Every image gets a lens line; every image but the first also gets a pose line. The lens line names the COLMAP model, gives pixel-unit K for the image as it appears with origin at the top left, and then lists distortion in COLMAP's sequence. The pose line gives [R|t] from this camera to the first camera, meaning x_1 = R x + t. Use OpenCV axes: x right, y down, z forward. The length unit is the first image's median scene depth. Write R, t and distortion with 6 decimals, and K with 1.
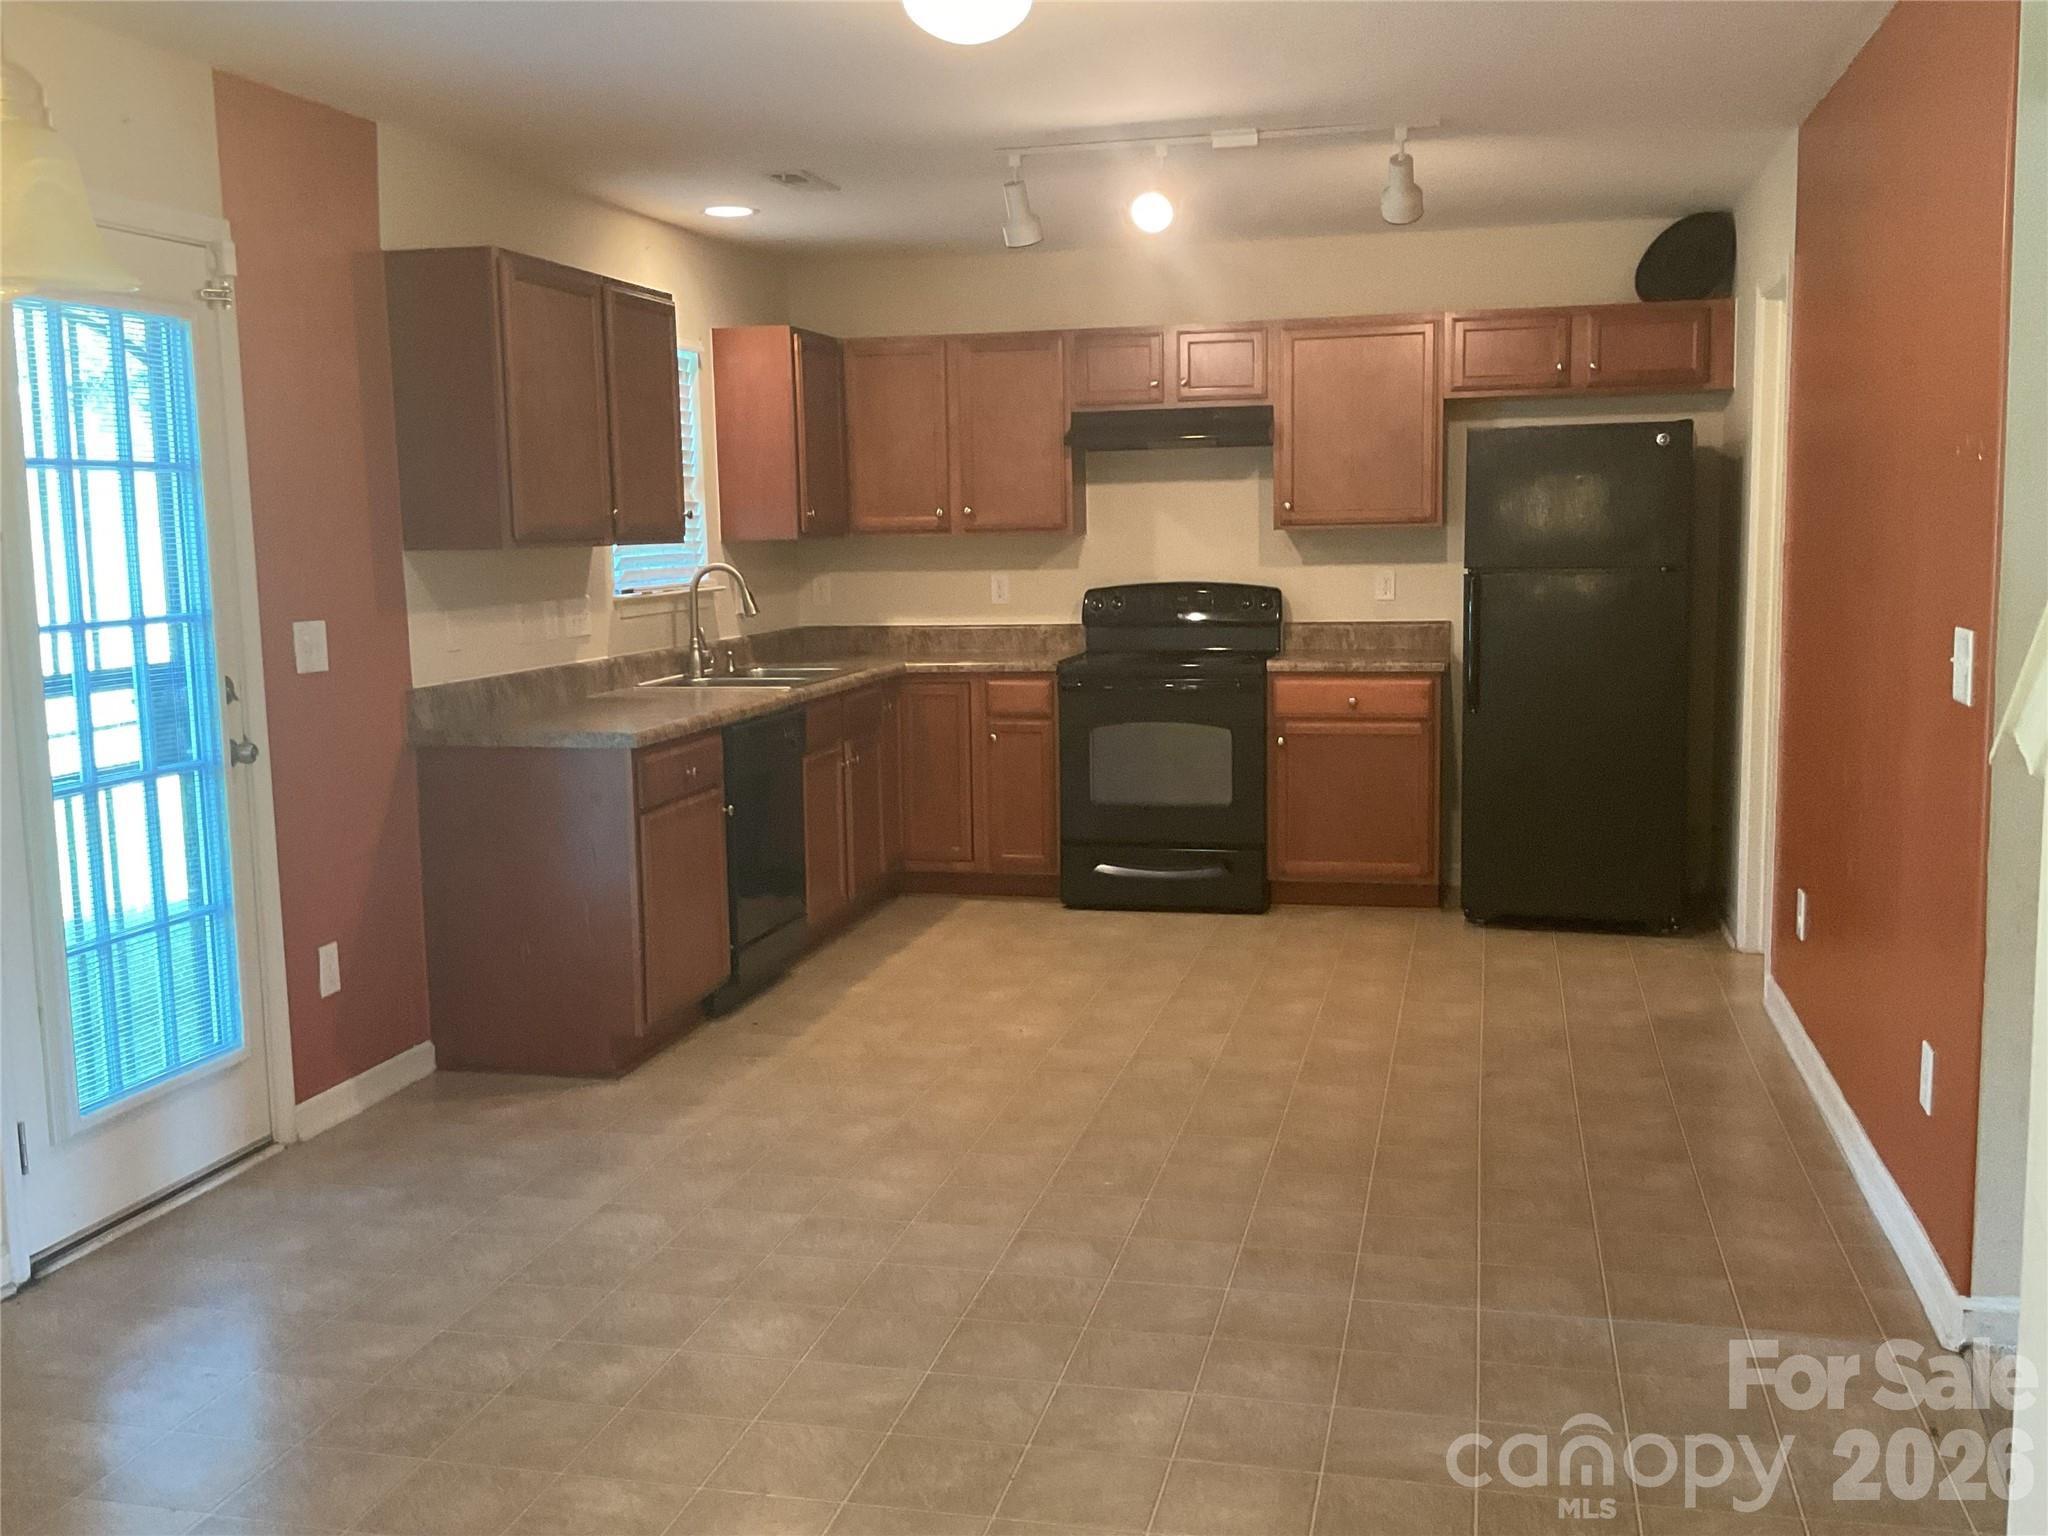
lens RADIAL K [[2013.6, 0, 1026.8], [0, 2013.6, 766.4], [0, 0, 1]] dist [0.075907, 0.000000]
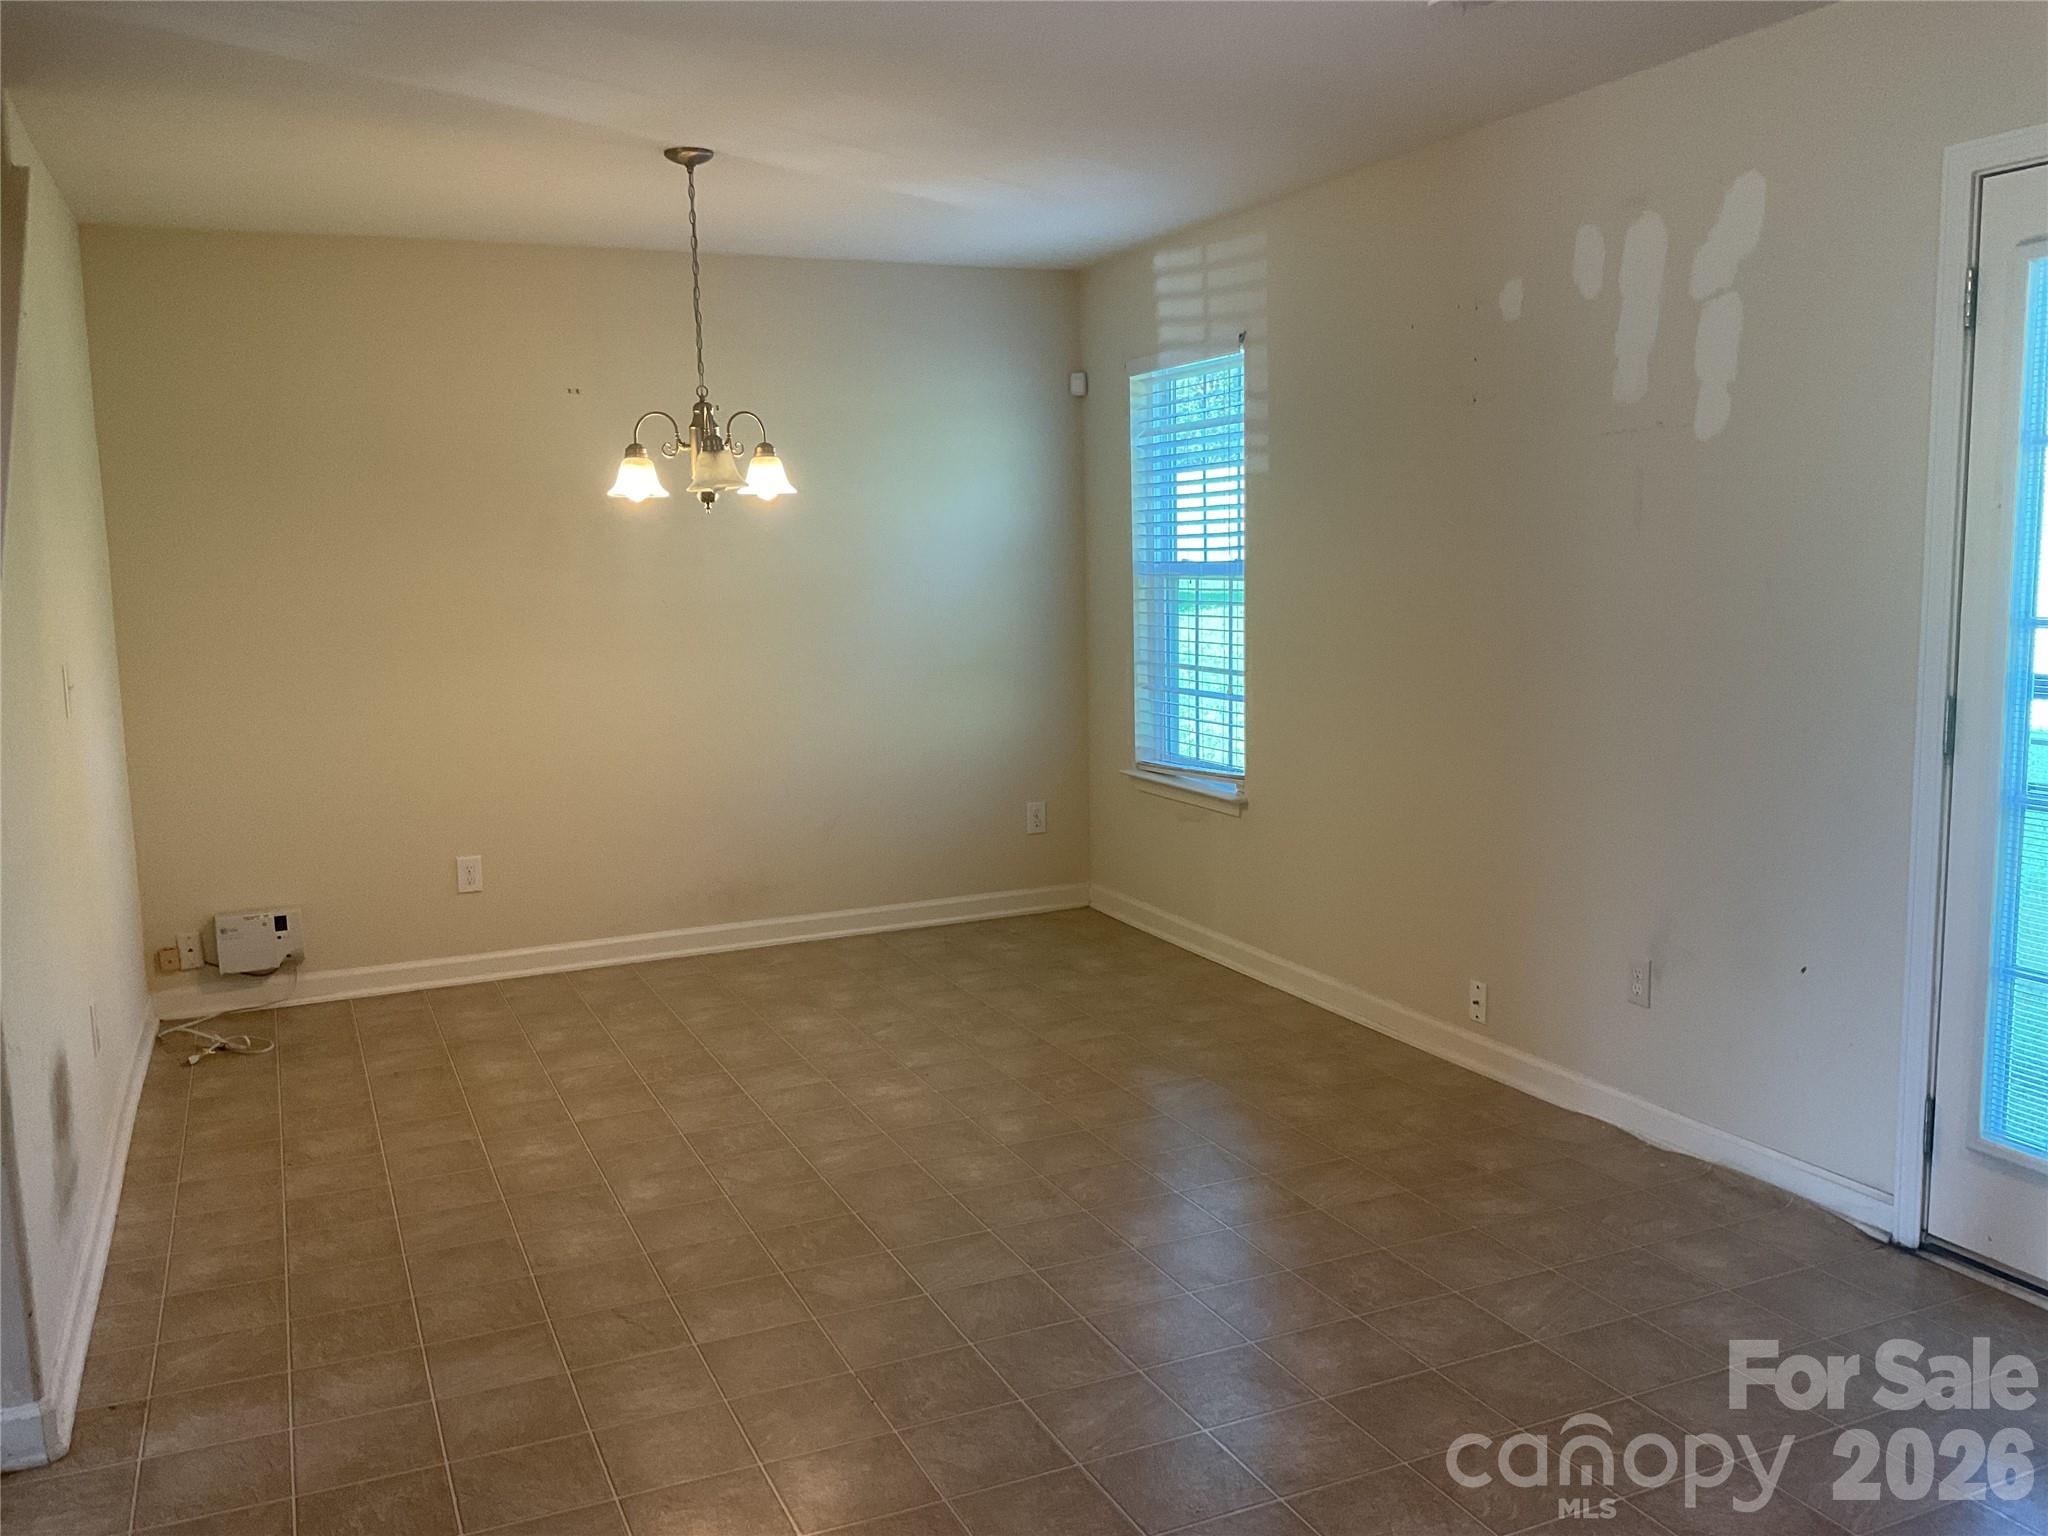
lens RADIAL K [[1714.7, 0, 1027.4], [0, 1714.7, 770.9], [0, 0, 1]] dist [0.083889, -0.105077]
pose [[-0.800081, 0.124784, -0.586770, 0.454990], [-0.026039, 0.969981, 0.241784, -0.235559], [0.599326, 0.208725, -0.772814, 1.847165]]
